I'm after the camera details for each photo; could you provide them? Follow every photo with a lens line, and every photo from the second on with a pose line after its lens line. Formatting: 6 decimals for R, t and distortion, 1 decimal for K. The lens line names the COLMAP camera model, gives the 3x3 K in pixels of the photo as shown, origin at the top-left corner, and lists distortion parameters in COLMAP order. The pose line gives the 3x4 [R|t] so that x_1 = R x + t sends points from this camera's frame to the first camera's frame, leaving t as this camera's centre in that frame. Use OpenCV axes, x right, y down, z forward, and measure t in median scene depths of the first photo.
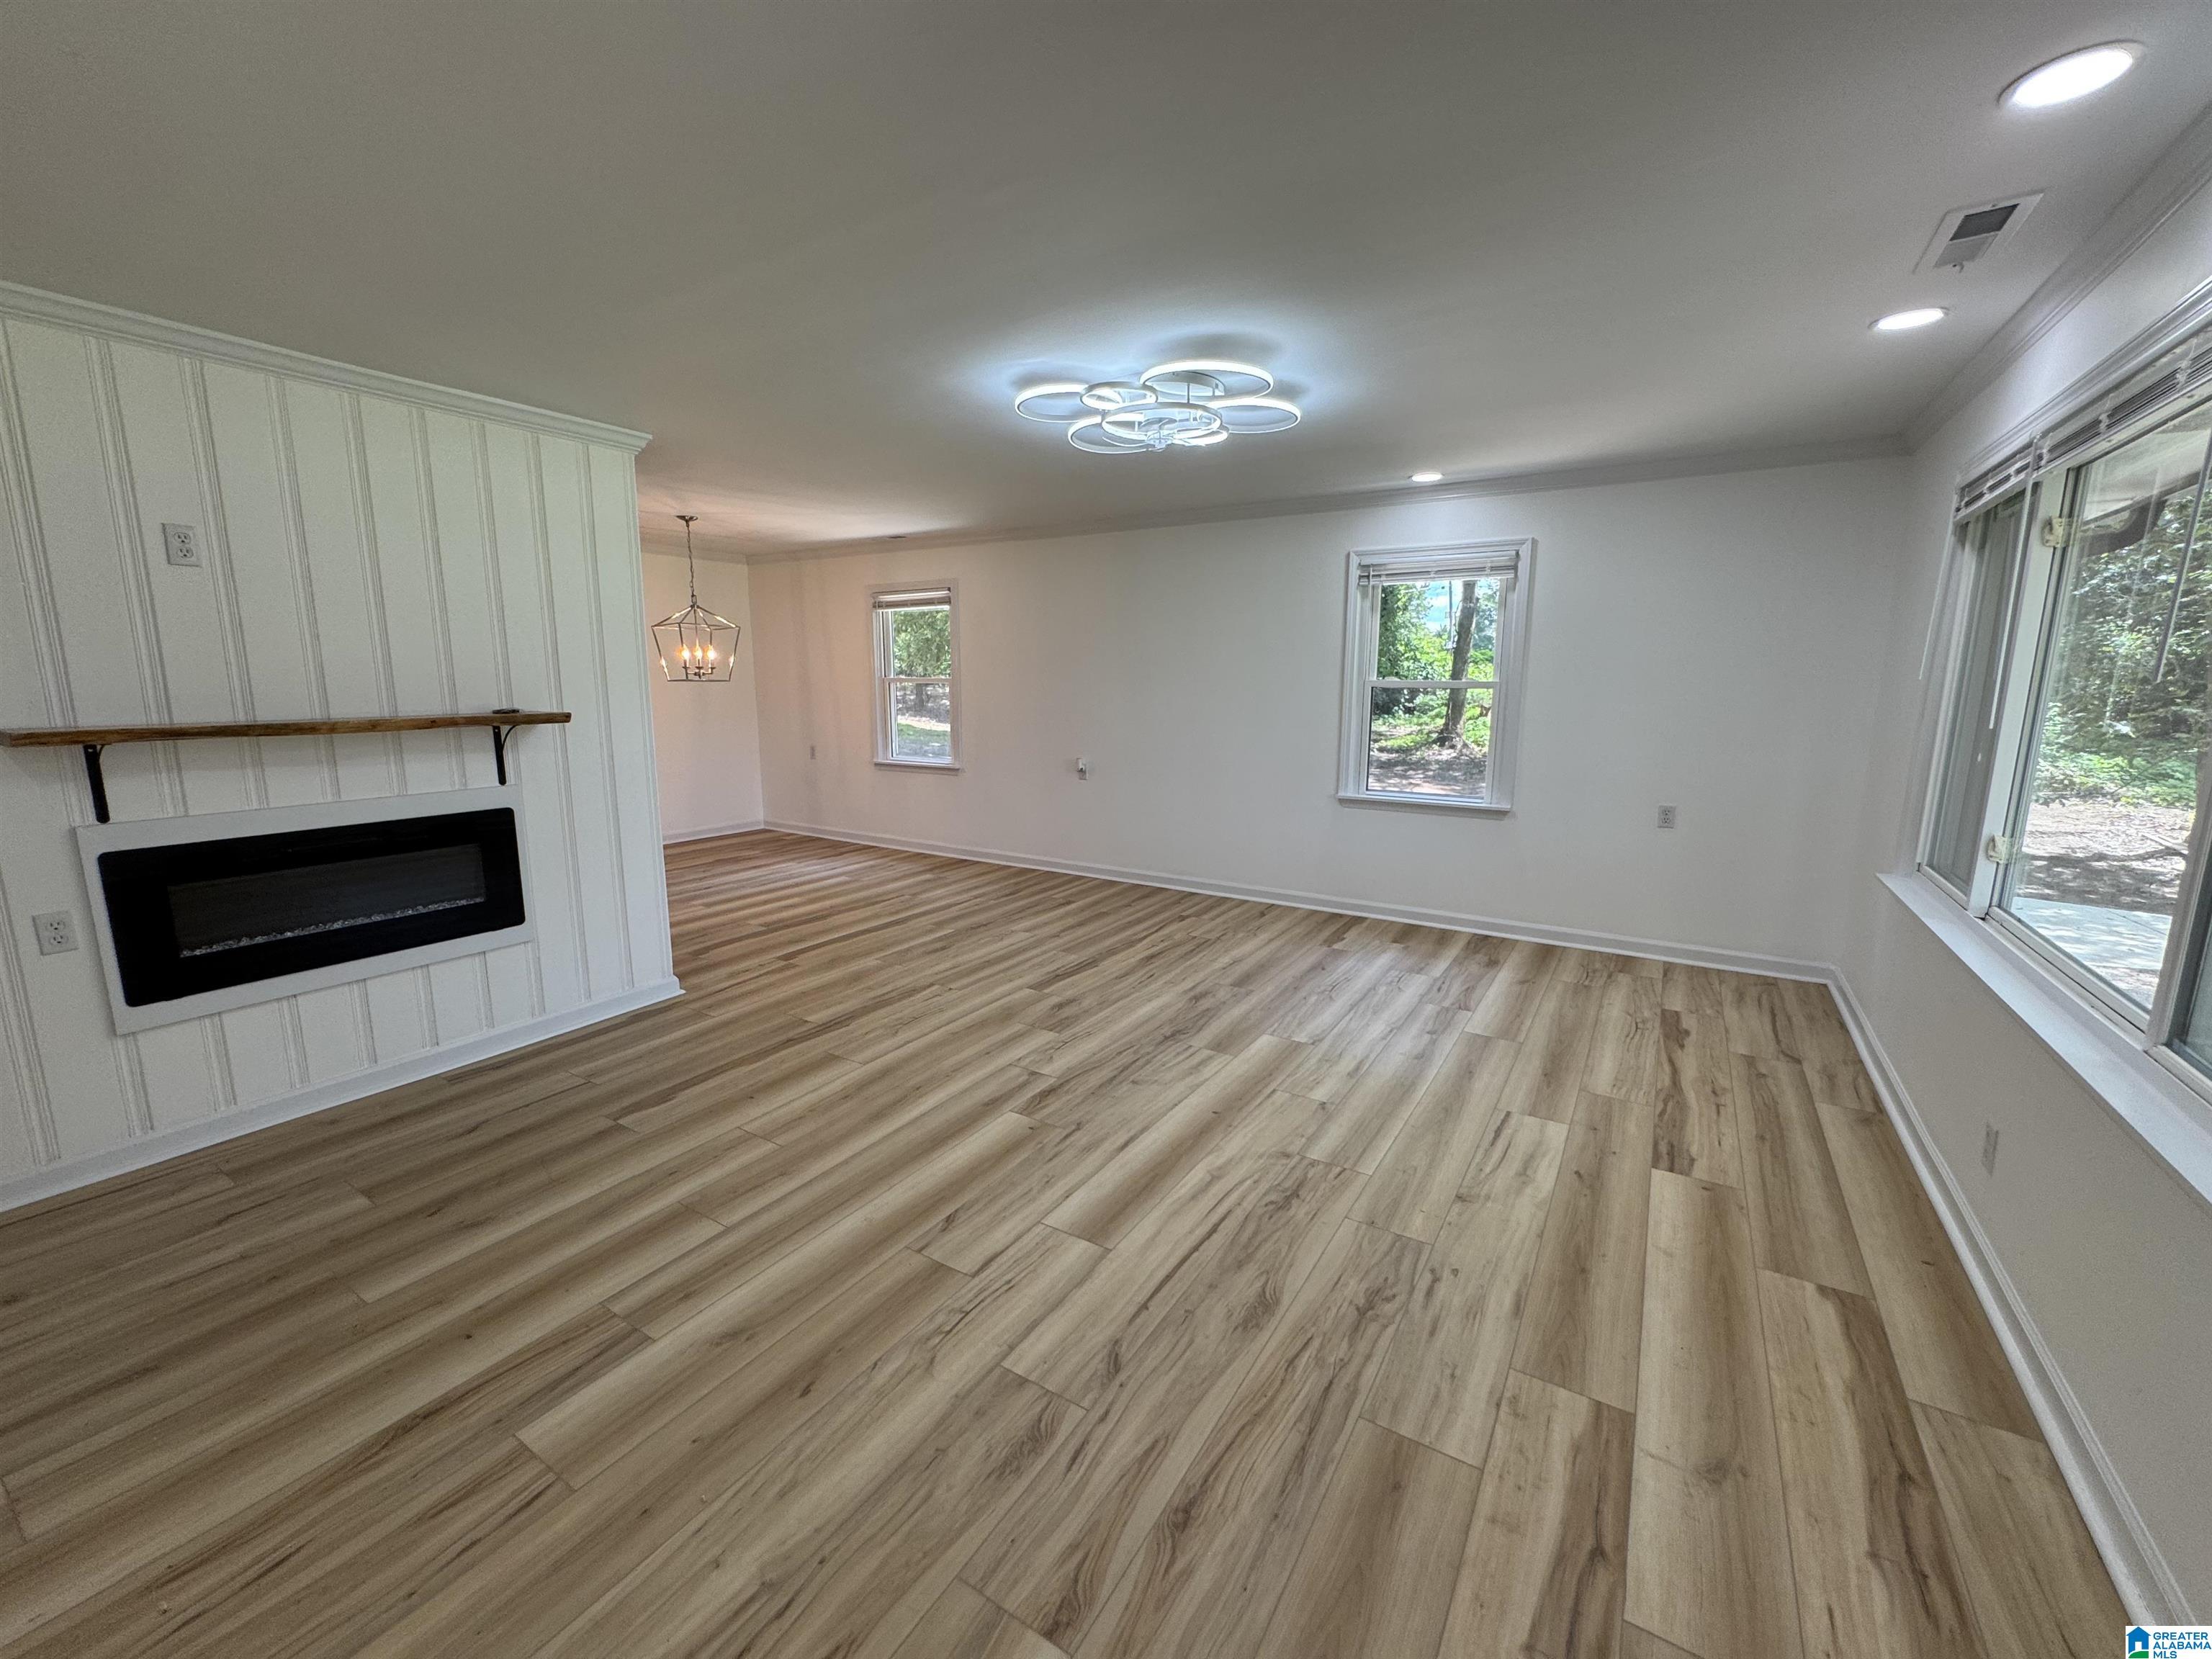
lens RADIAL K [[891.9, 0, 1106.0], [0, 891.9, 829.5], [0, 0, 1]] dist [-0.002606, 0.000170]
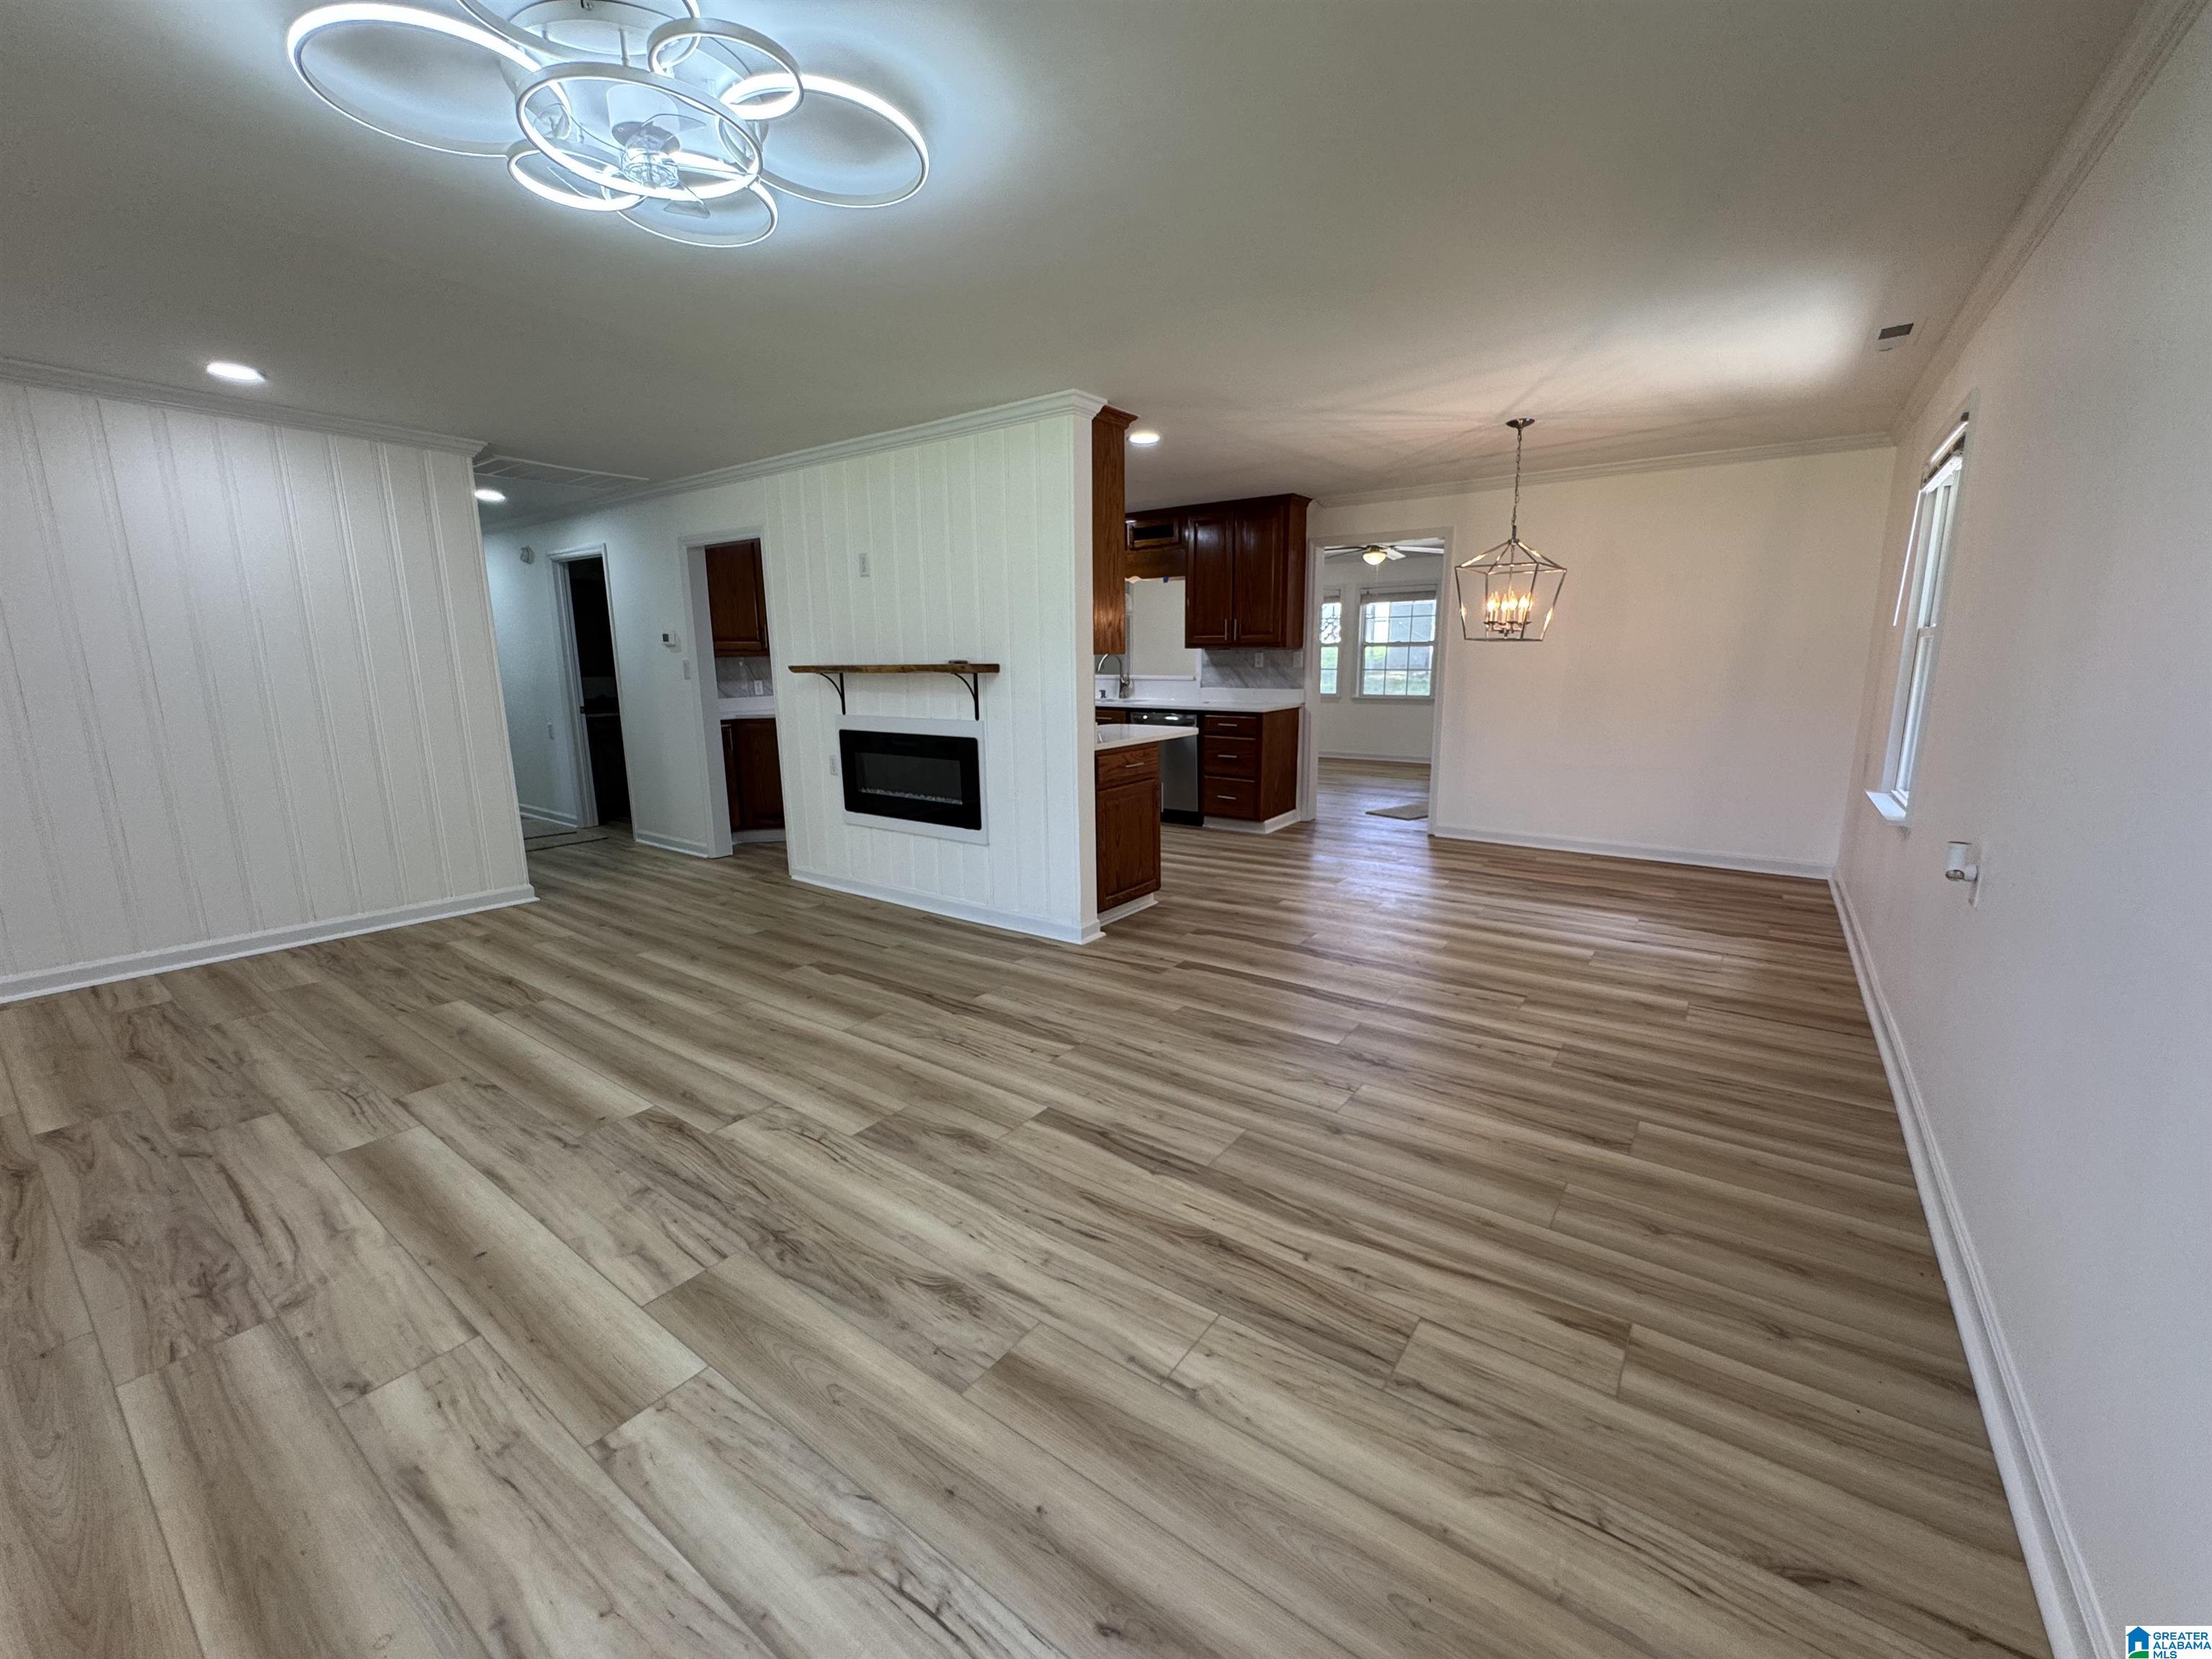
lens RADIAL K [[891.9, 0, 1106.0], [0, 891.9, 829.5], [0, 0, 1]] dist [-0.002606, 0.000170]
pose [[-0.064901, 0.186333, -0.980341, 0.635806], [-0.162700, 0.967290, 0.194623, -0.187137], [0.984539, 0.172132, -0.032461, 1.310806]]
